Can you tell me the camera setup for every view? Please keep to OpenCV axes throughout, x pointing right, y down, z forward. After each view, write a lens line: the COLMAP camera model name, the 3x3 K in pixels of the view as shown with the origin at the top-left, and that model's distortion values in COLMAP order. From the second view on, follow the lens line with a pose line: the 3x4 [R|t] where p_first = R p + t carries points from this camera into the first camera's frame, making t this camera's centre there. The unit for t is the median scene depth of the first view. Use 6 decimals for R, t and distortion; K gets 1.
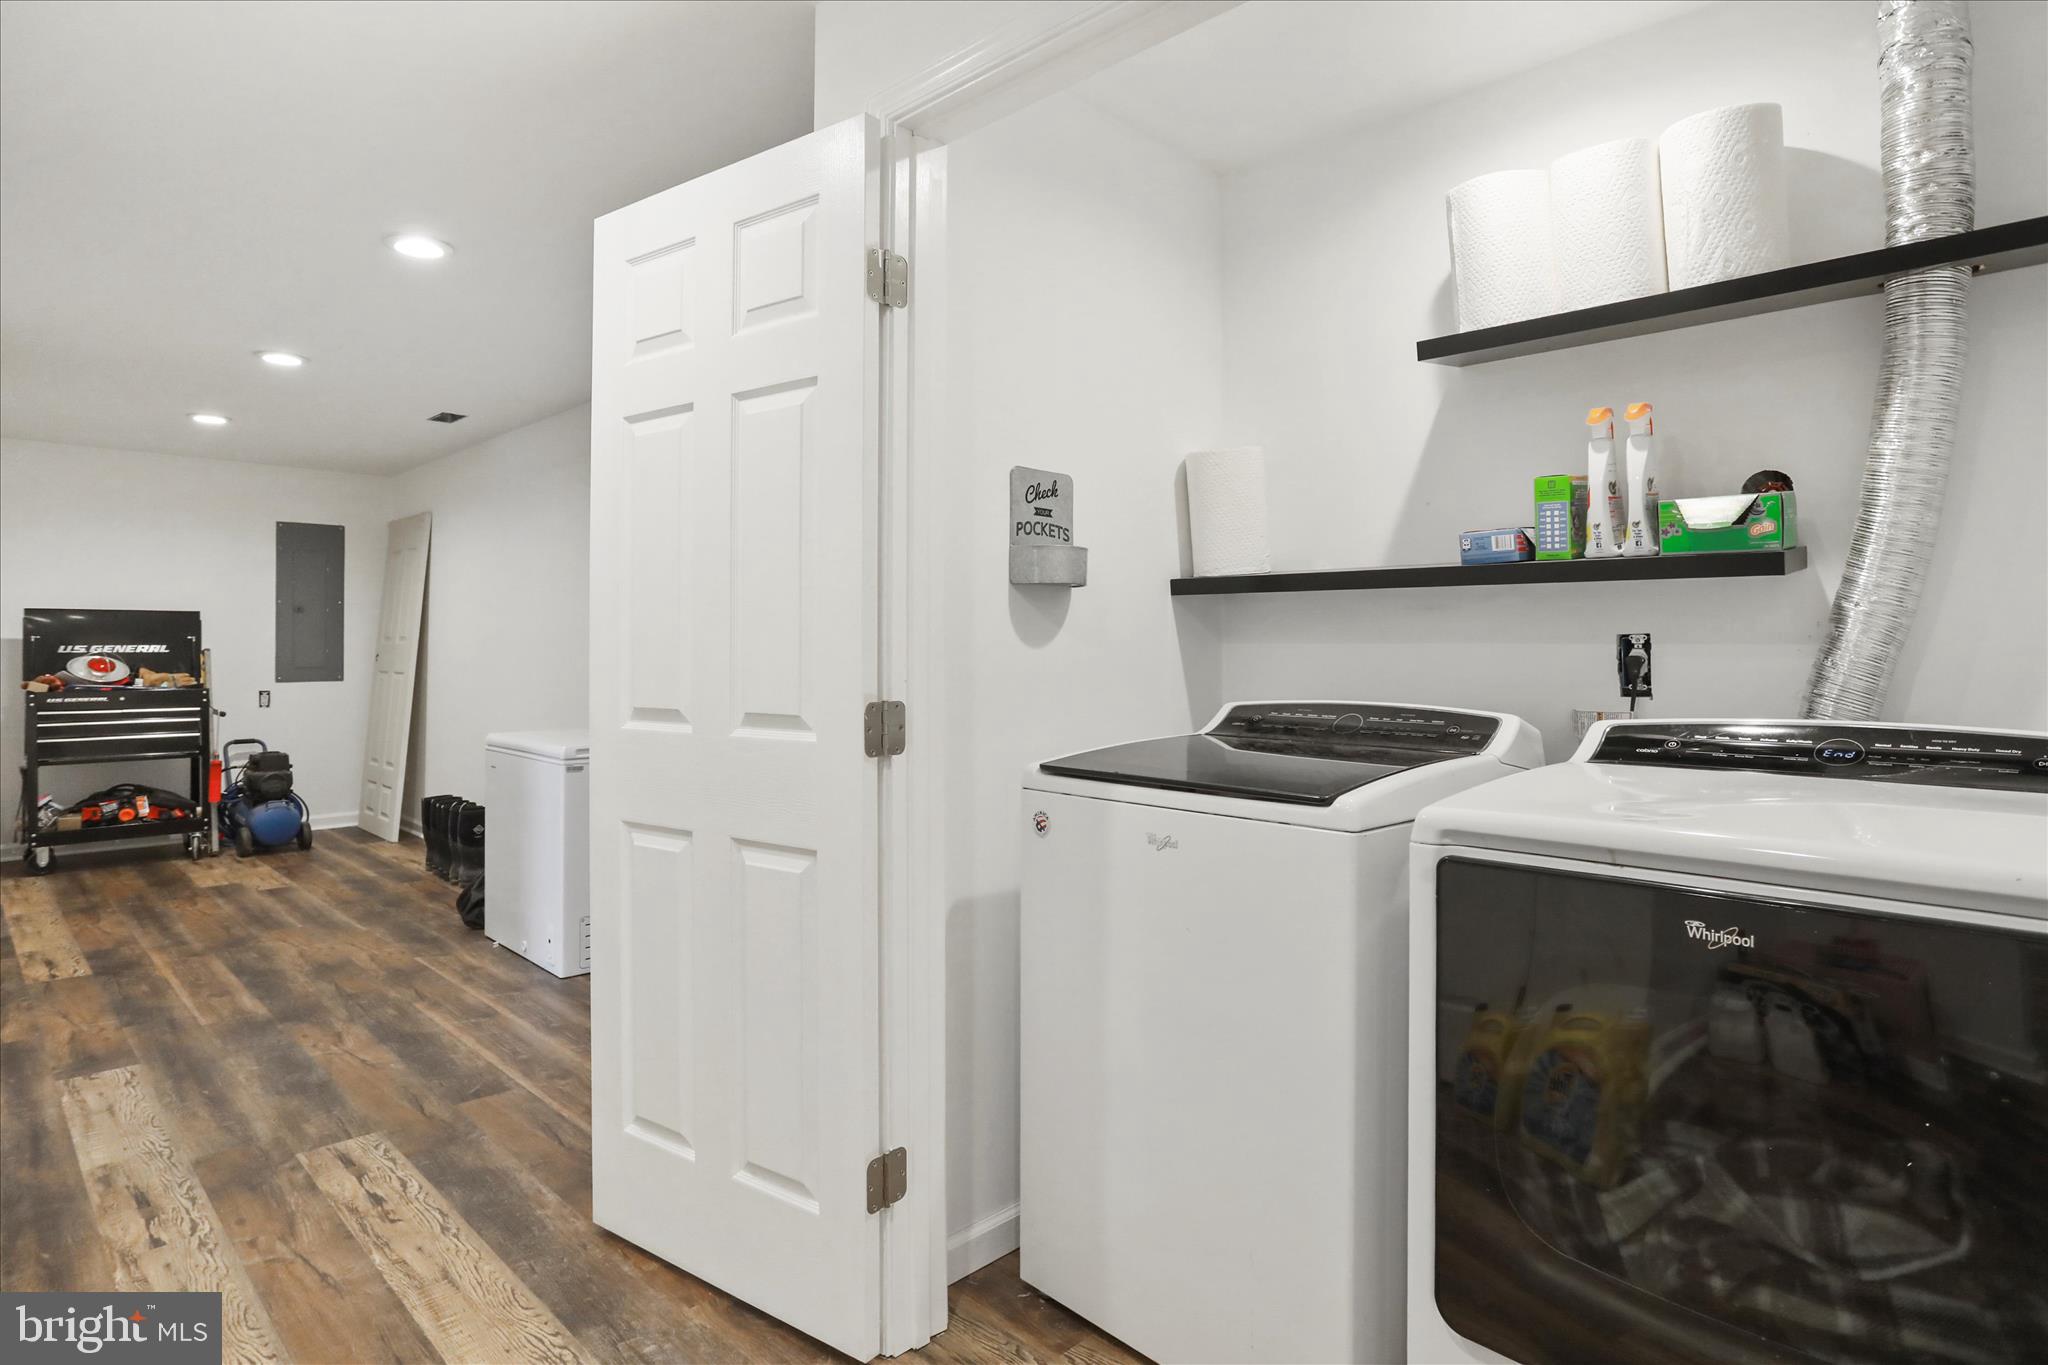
lens RADIAL K [[1136.7, 0, 1028.2], [0, 1136.7, 655.3], [0, 0, 1]] dist [-0.048729, 0.028699]
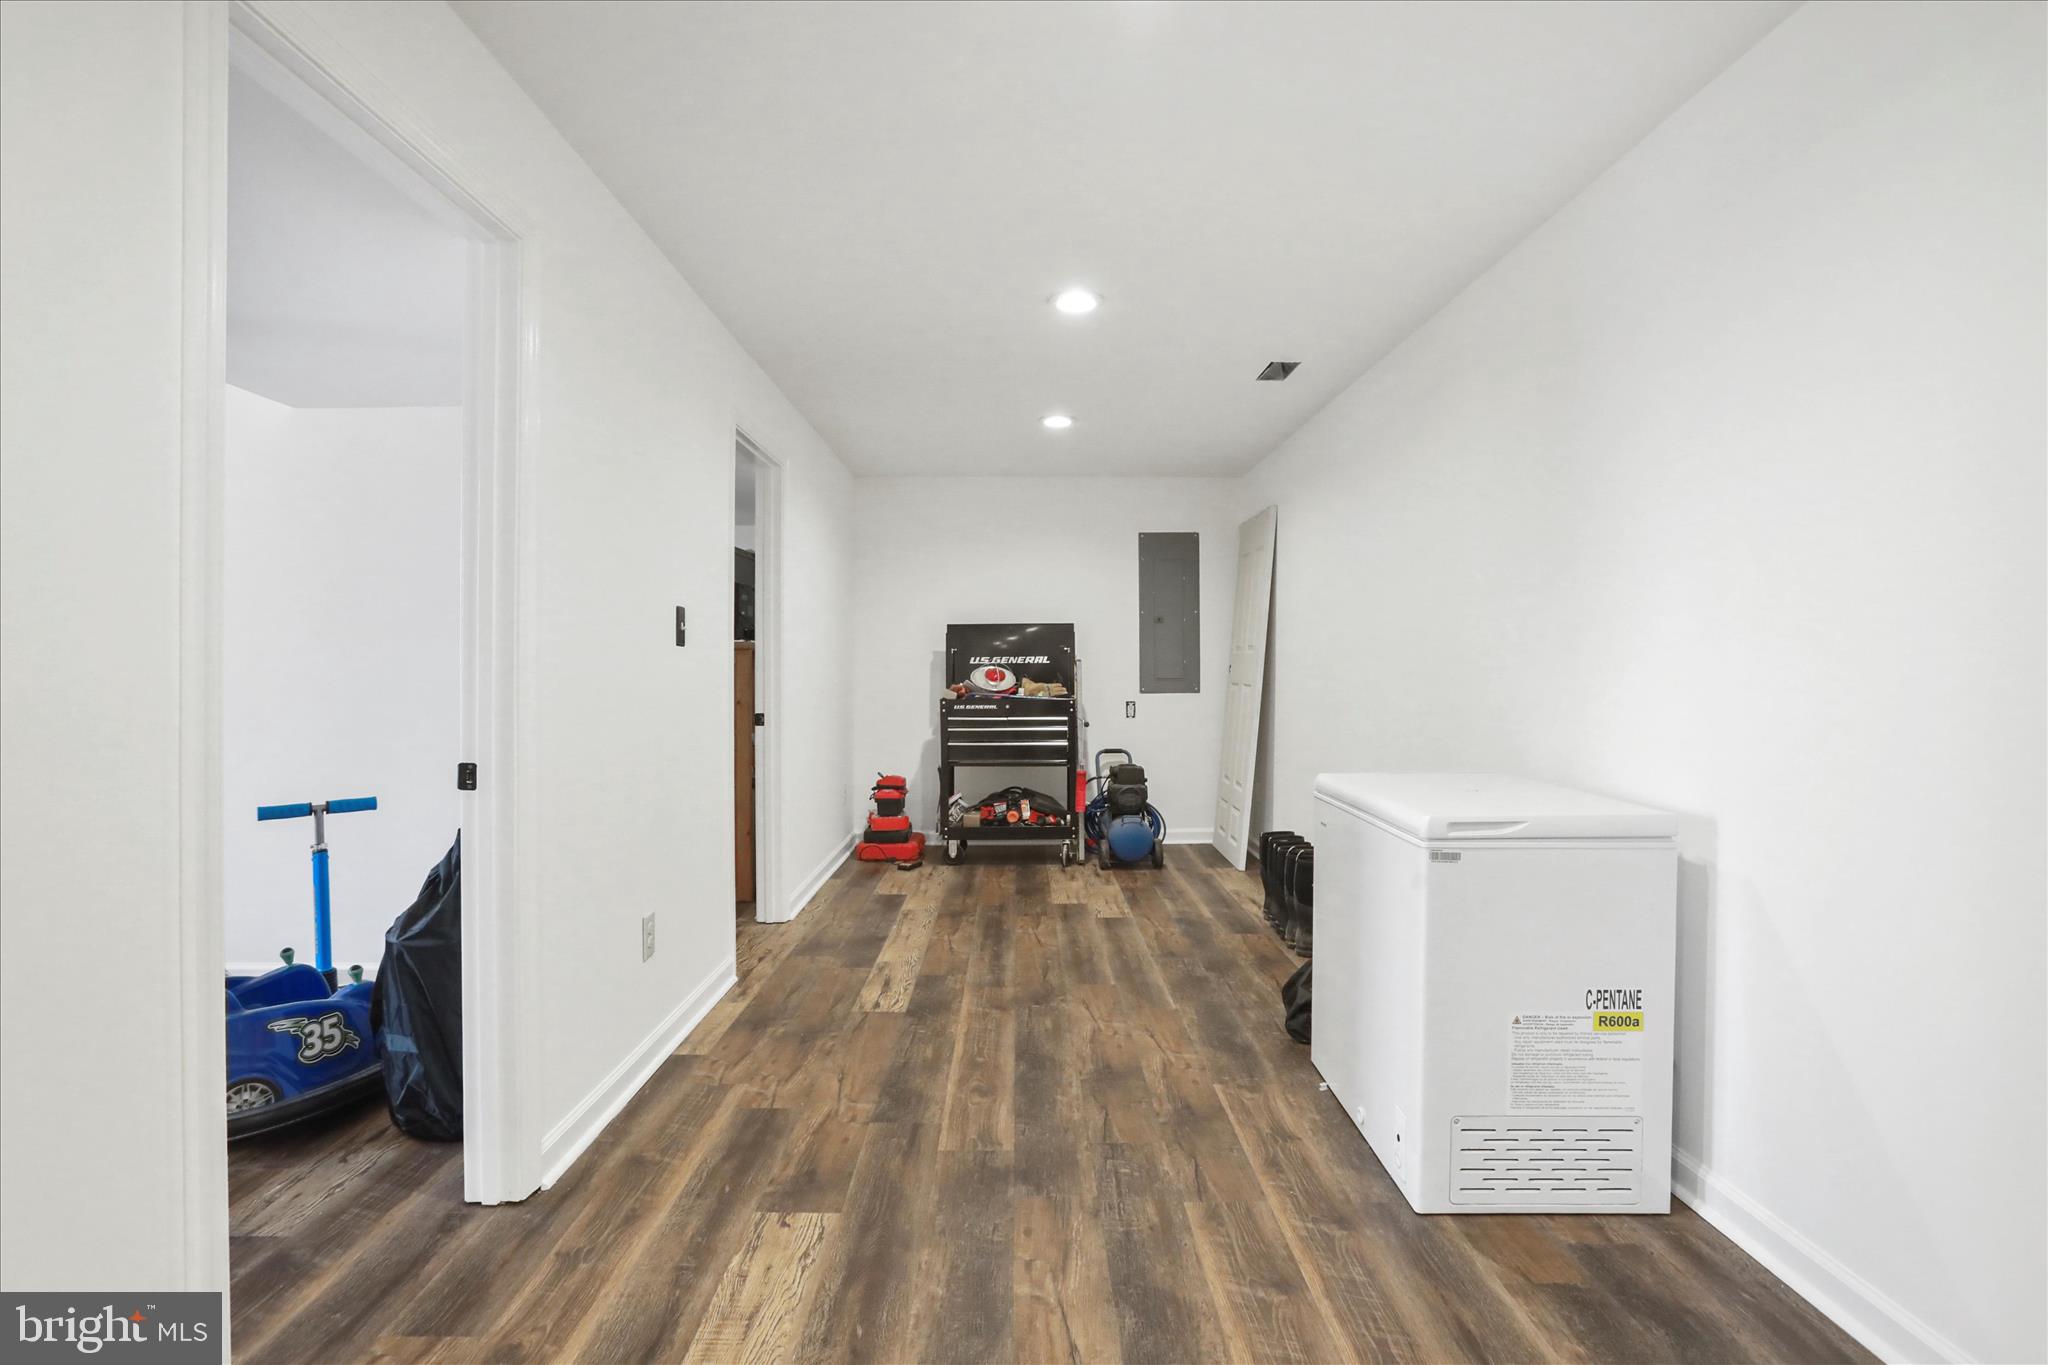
lens RADIAL K [[995.7, 0, 1028.8], [0, 995.7, 659.8], [0, 0, 1]] dist [-0.044940, 0.018415]
pose [[0.714533, -0.007032, -0.699566, -0.134600], [-0.001383, 0.999933, -0.011463, 0.004954], [0.699600, 0.009158, 0.714476, 0.329423]]
